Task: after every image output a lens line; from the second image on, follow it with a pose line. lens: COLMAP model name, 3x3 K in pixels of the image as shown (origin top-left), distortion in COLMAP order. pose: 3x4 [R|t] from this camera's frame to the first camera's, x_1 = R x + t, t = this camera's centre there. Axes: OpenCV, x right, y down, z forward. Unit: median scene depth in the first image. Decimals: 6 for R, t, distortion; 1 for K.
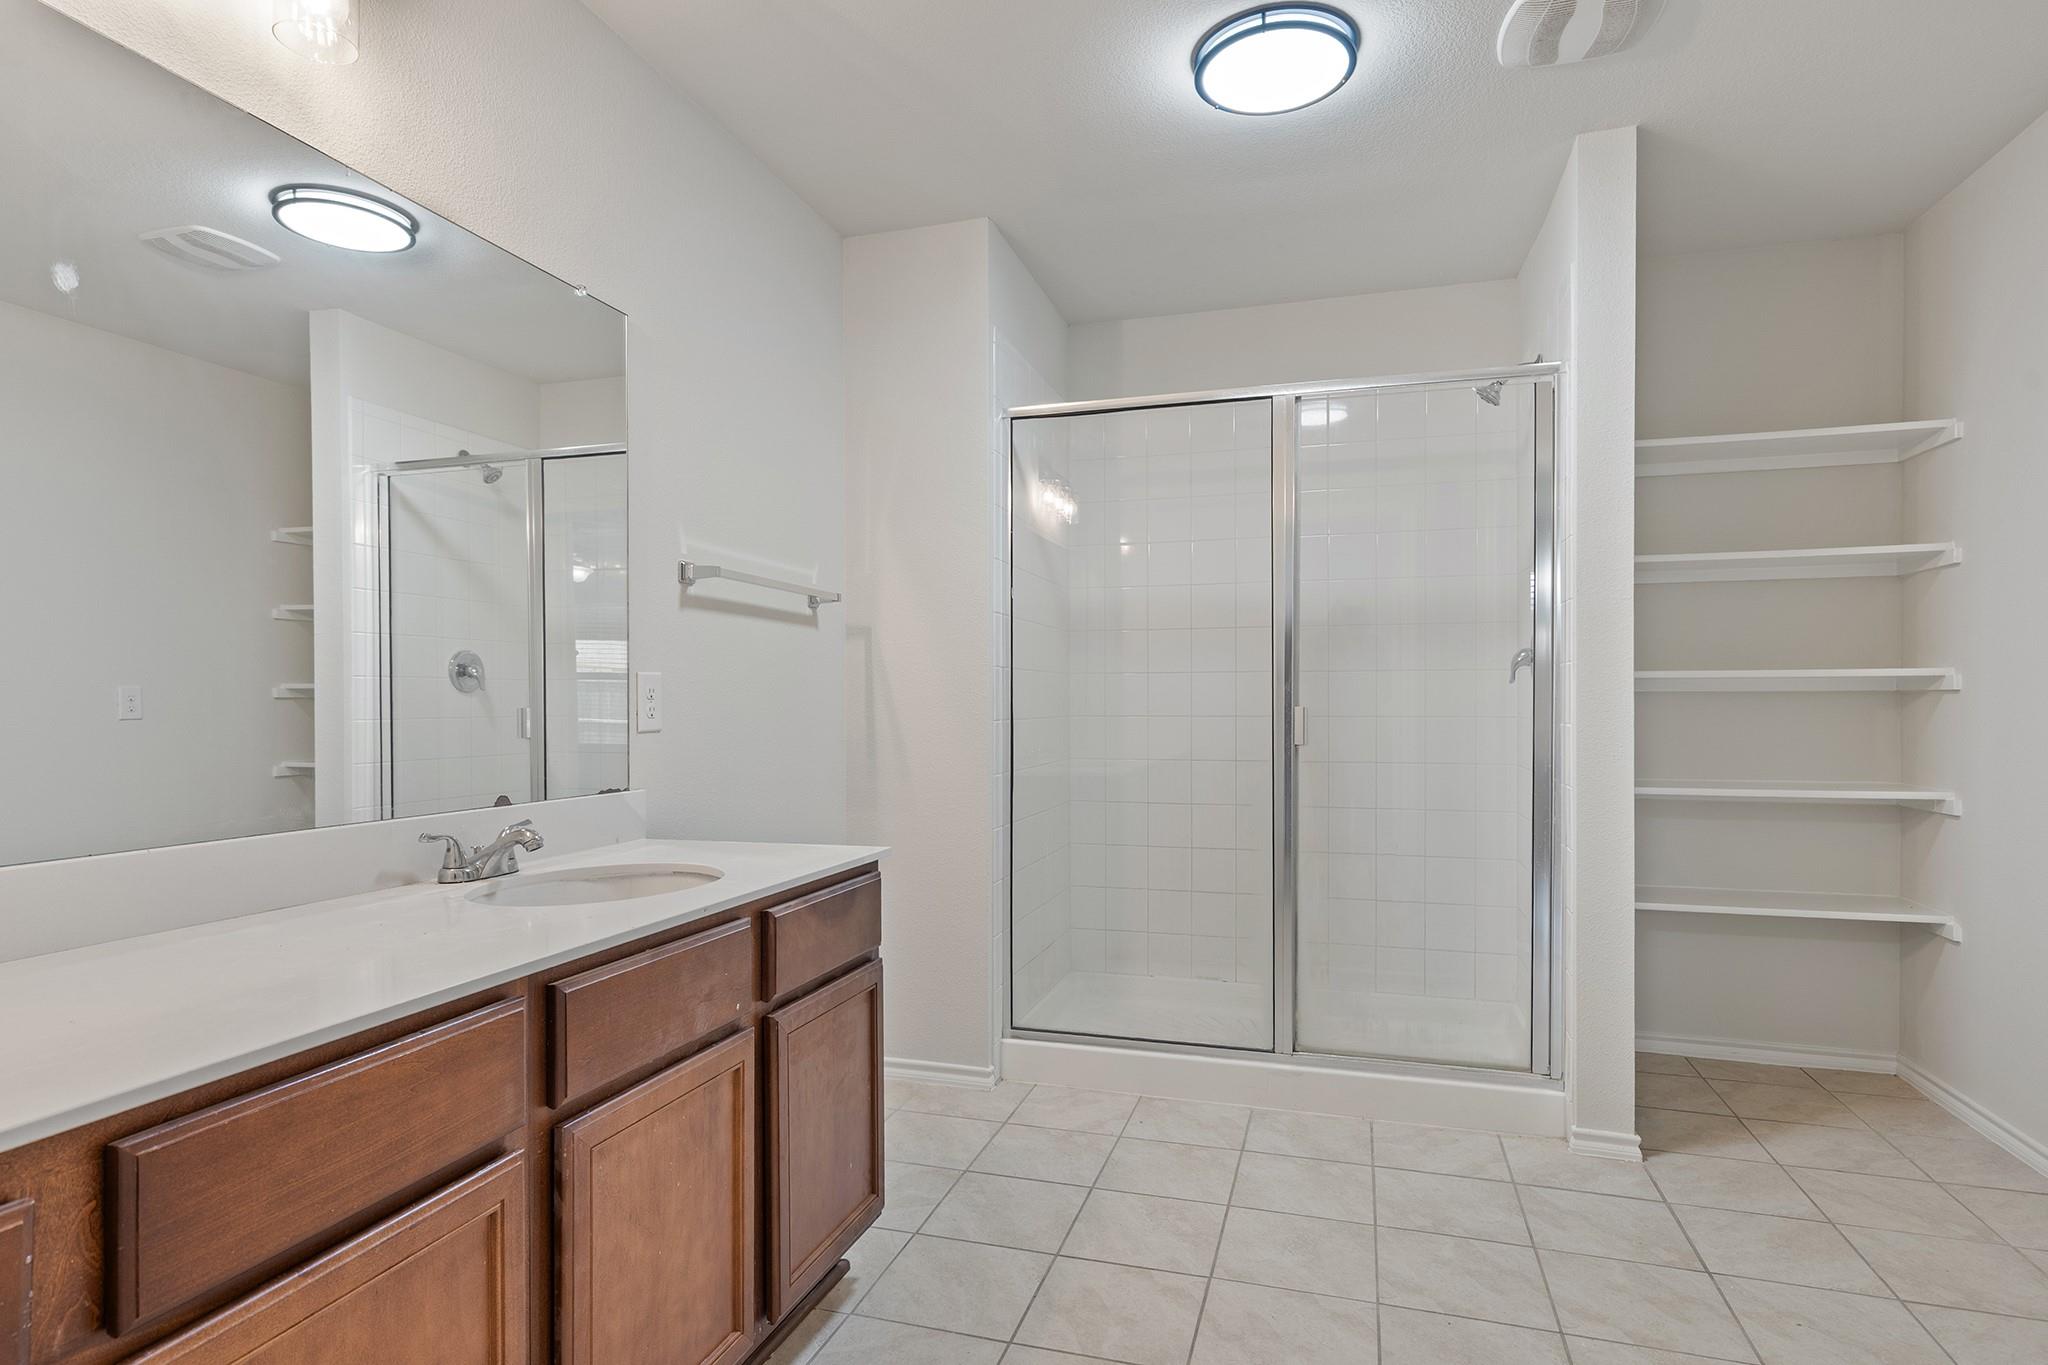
lens RADIAL K [[1069.8, 0, 1024.0], [0, 1069.8, 682.5], [0, 0, 1]] dist [-0.000005, 0.000503]
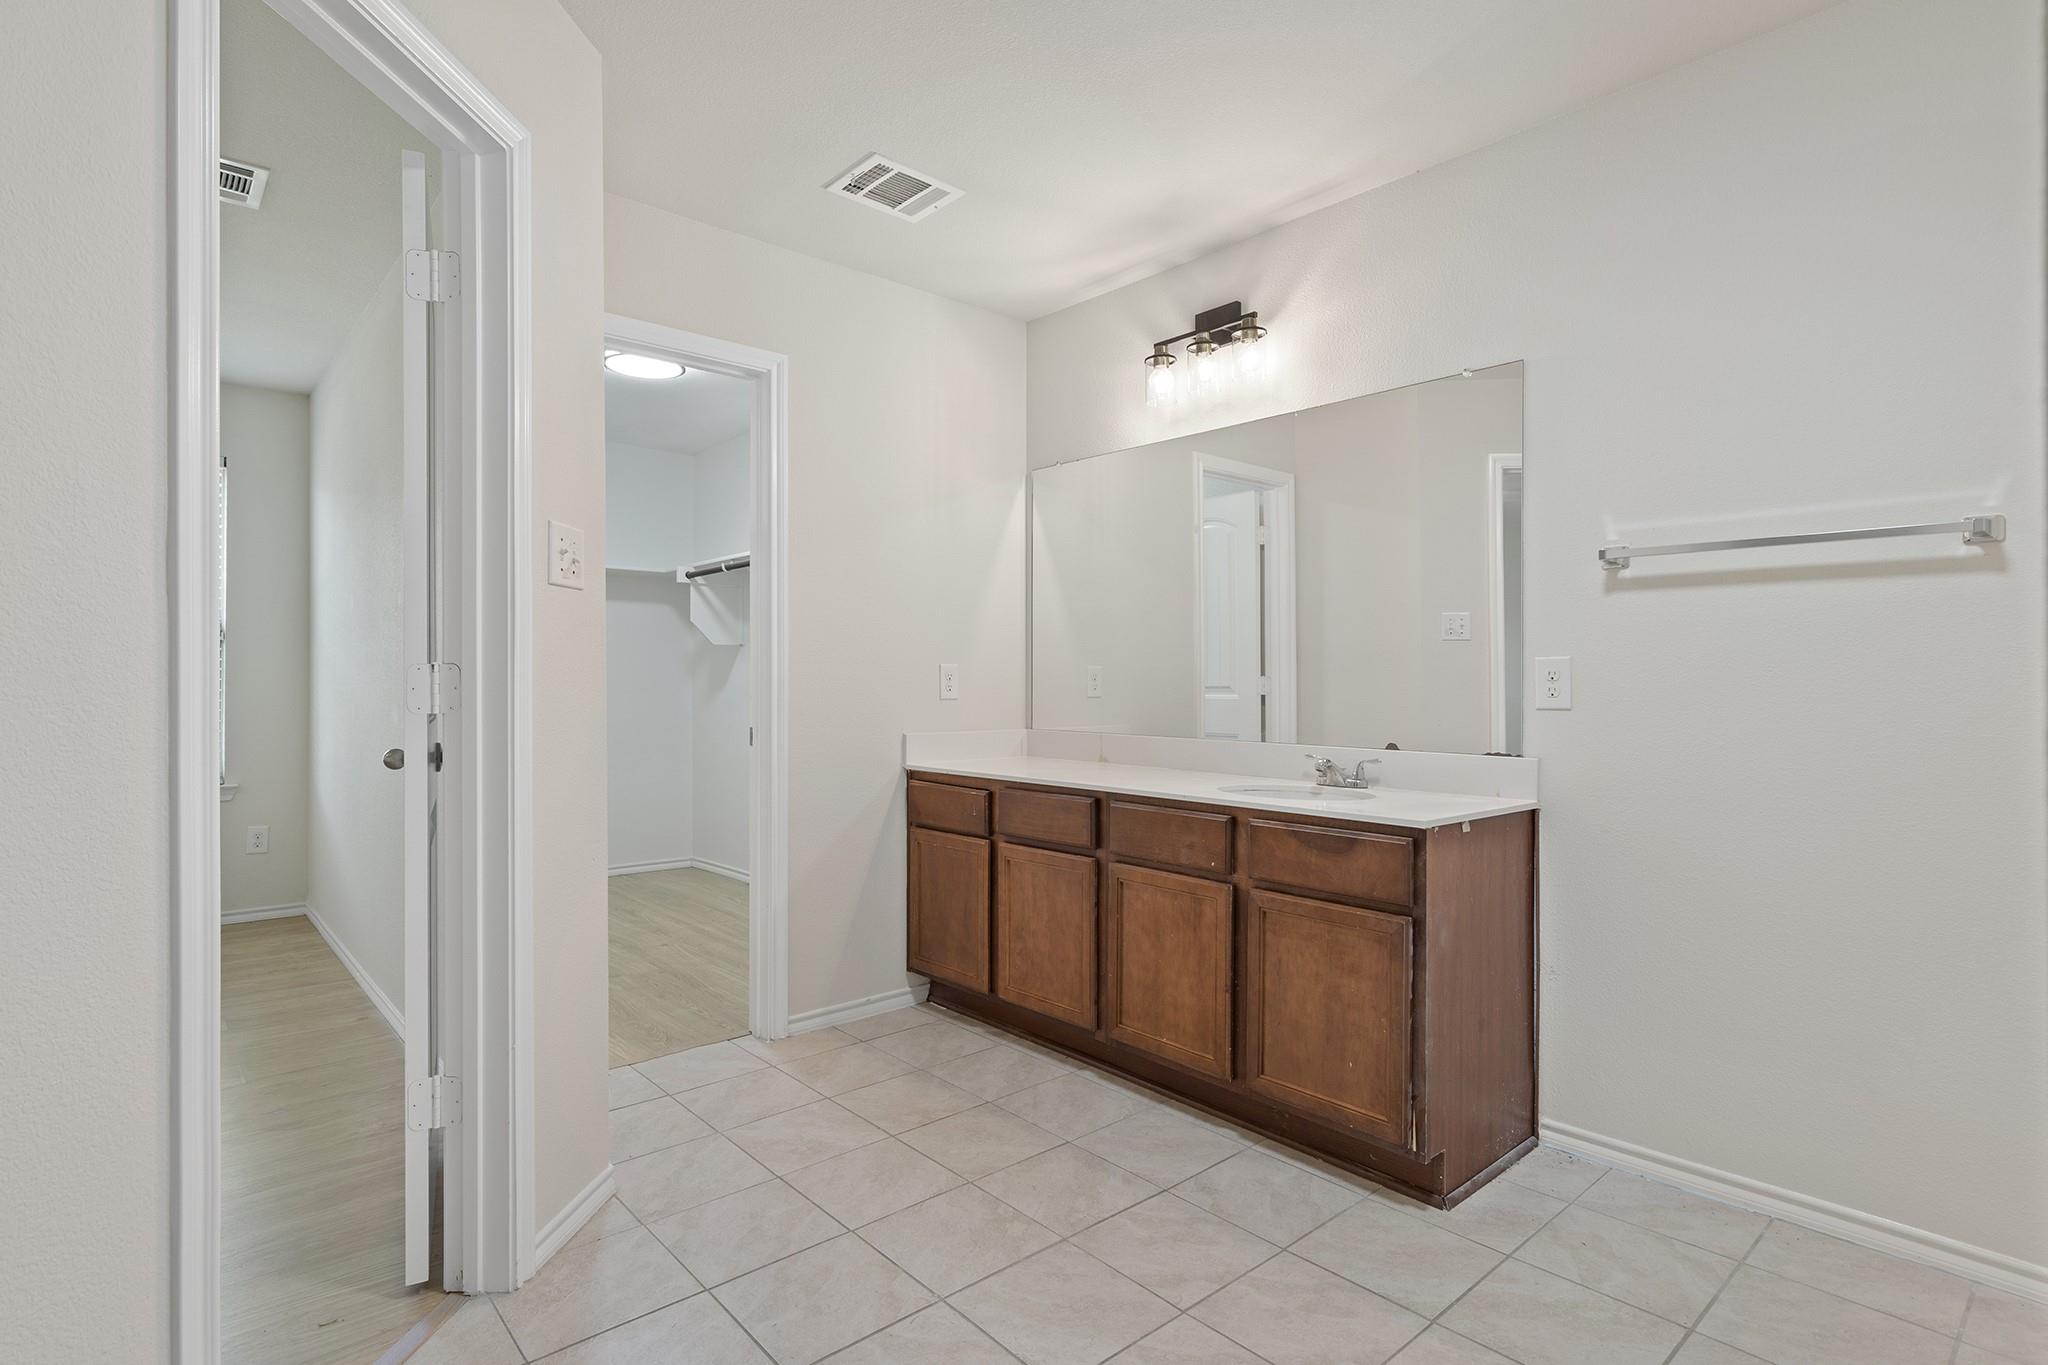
lens RADIAL K [[1017.7, 0, 1056.6], [0, 1017.7, 701.2], [0, 0, 1]] dist [-0.002758, -0.000842]
pose [[-0.499583, 0.009590, -0.866213, 1.061973], [0.007226, 0.999950, 0.006903, 0.031854], [0.866236, -0.002811, -0.499628, 1.371687]]
